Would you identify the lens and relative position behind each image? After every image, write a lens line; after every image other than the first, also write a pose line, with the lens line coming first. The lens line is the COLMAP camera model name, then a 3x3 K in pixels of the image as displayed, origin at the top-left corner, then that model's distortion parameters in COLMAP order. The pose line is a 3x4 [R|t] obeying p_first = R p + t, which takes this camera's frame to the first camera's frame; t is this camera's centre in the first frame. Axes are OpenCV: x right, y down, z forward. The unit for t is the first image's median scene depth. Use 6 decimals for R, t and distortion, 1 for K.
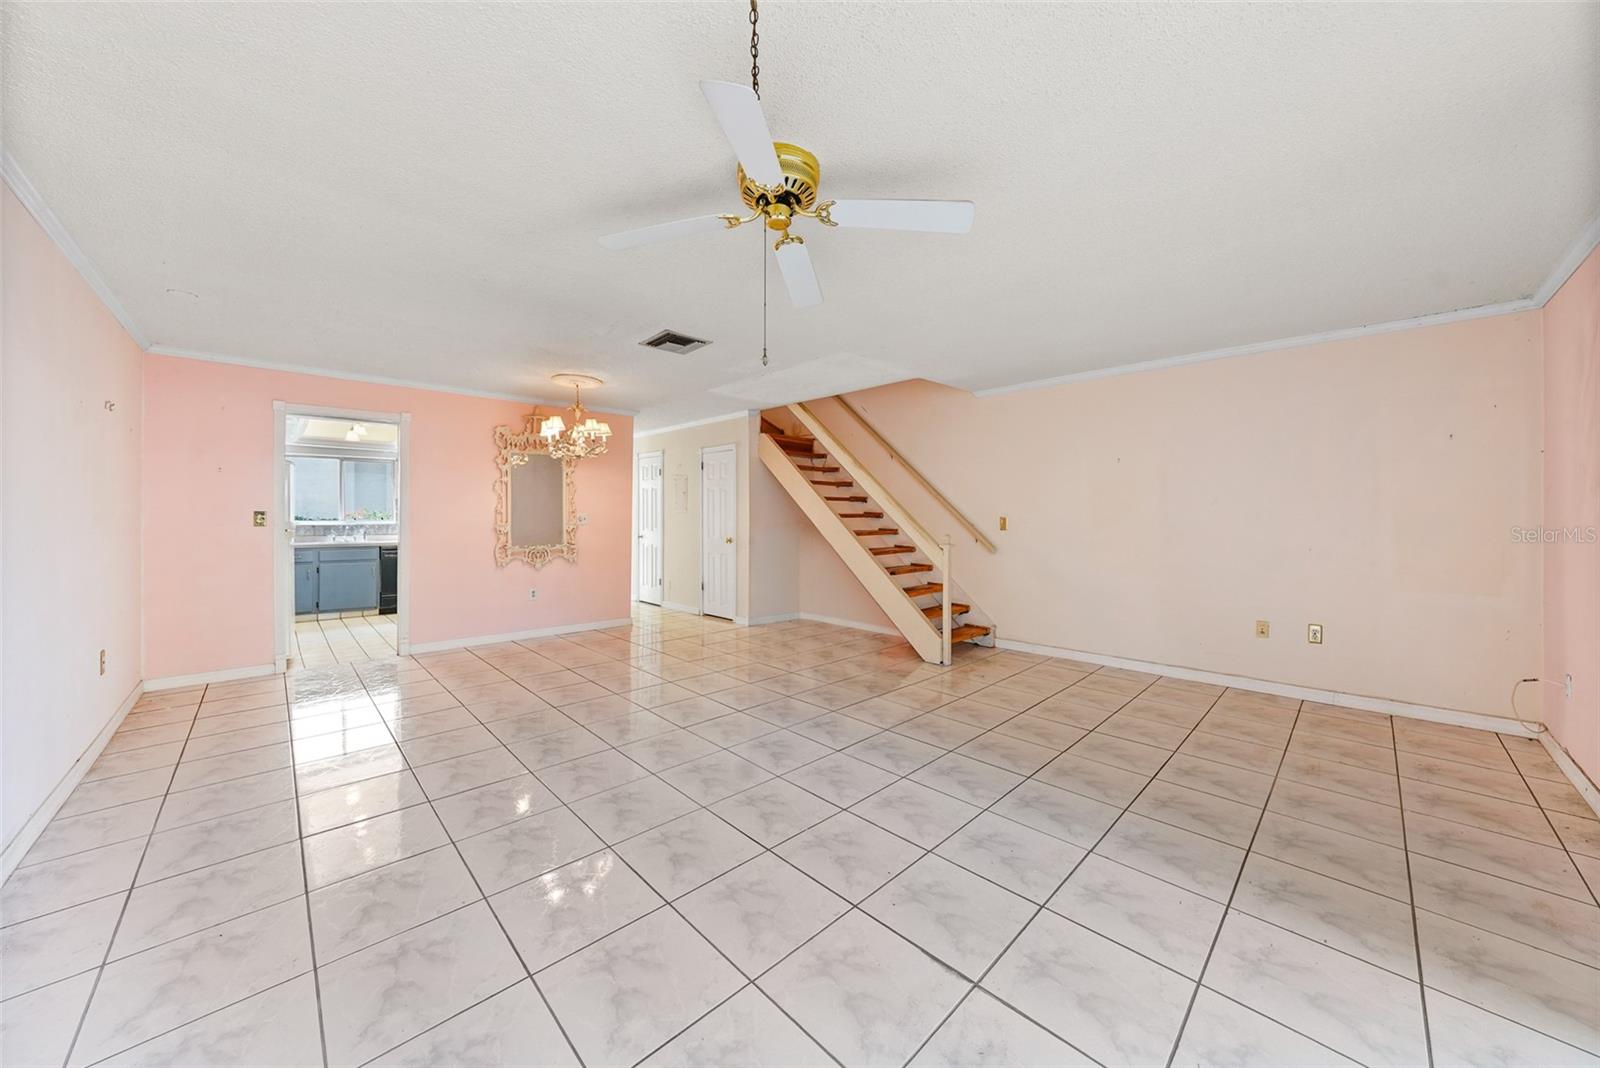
lens RADIAL K [[552.1, 0, 801.8], [0, 552.1, 519.8], [0, 0, 1]] dist [-0.010260, 0.000053]
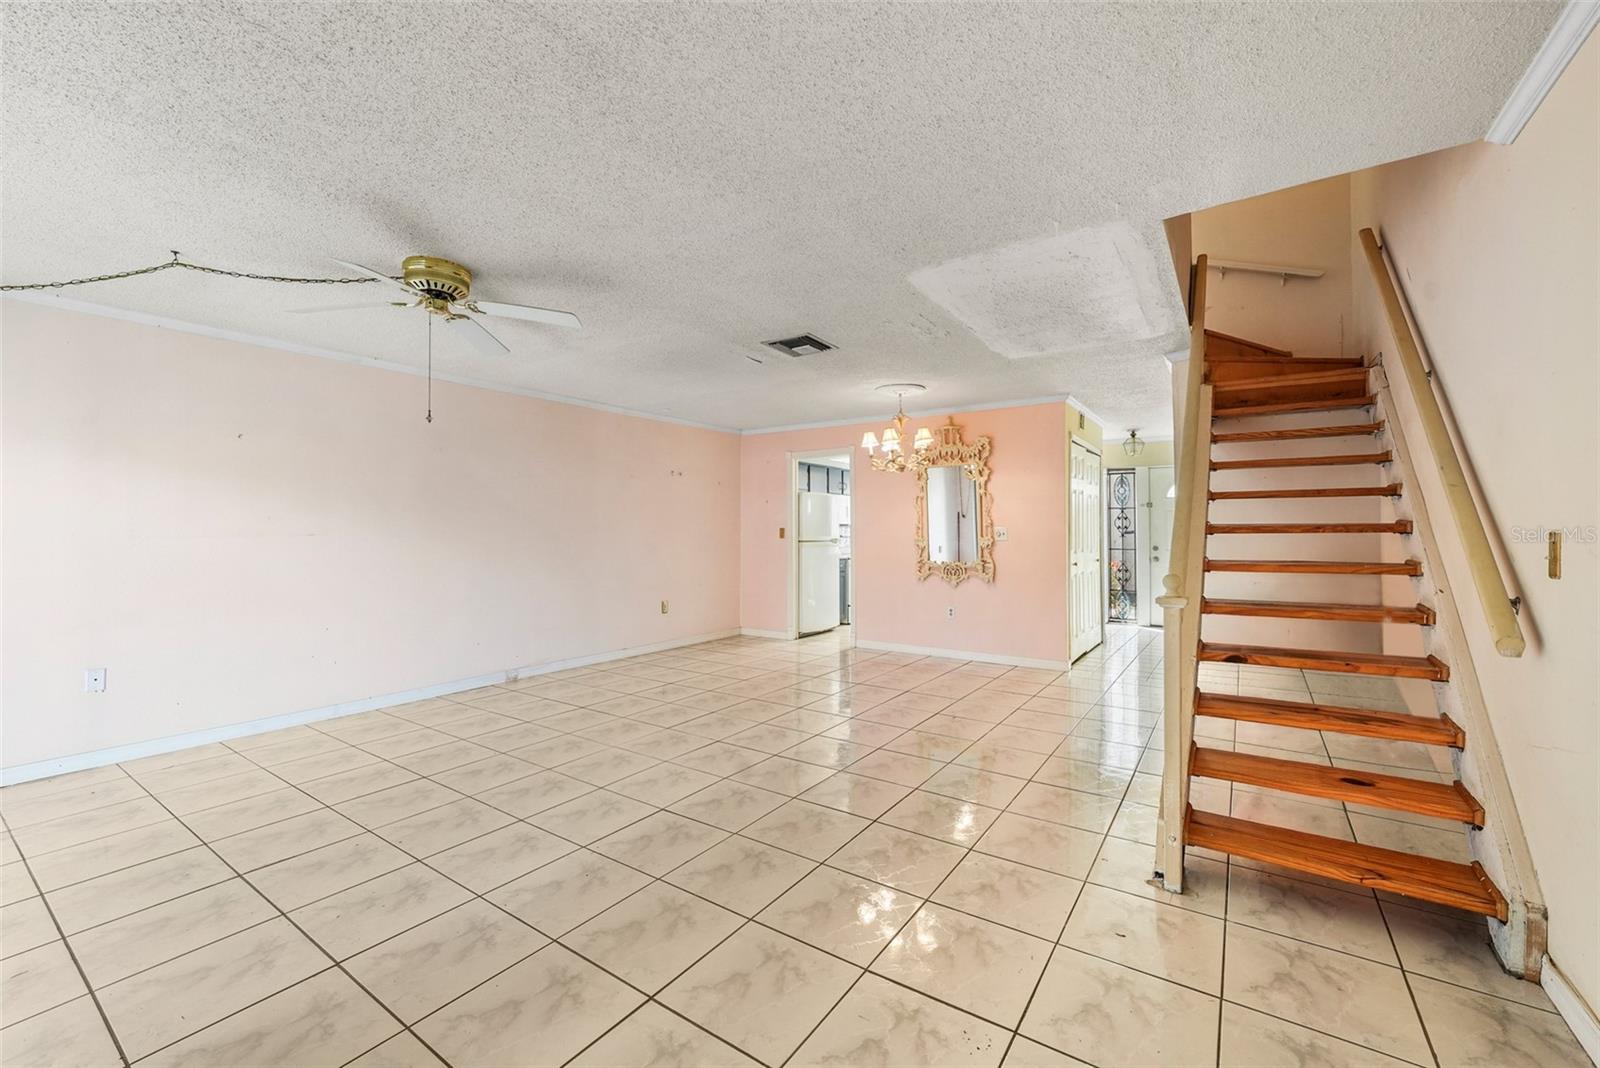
lens RADIAL K [[640.8, 0, 806.0], [0, 640.8, 552.7], [0, 0, 1]] dist [-0.012073, 0.000070]
pose [[0.213030, 0.025432, -0.976715, 0.624611], [-0.002958, 0.999673, 0.025384, 0.002868], [0.977041, -0.002518, 0.213036, 0.599532]]
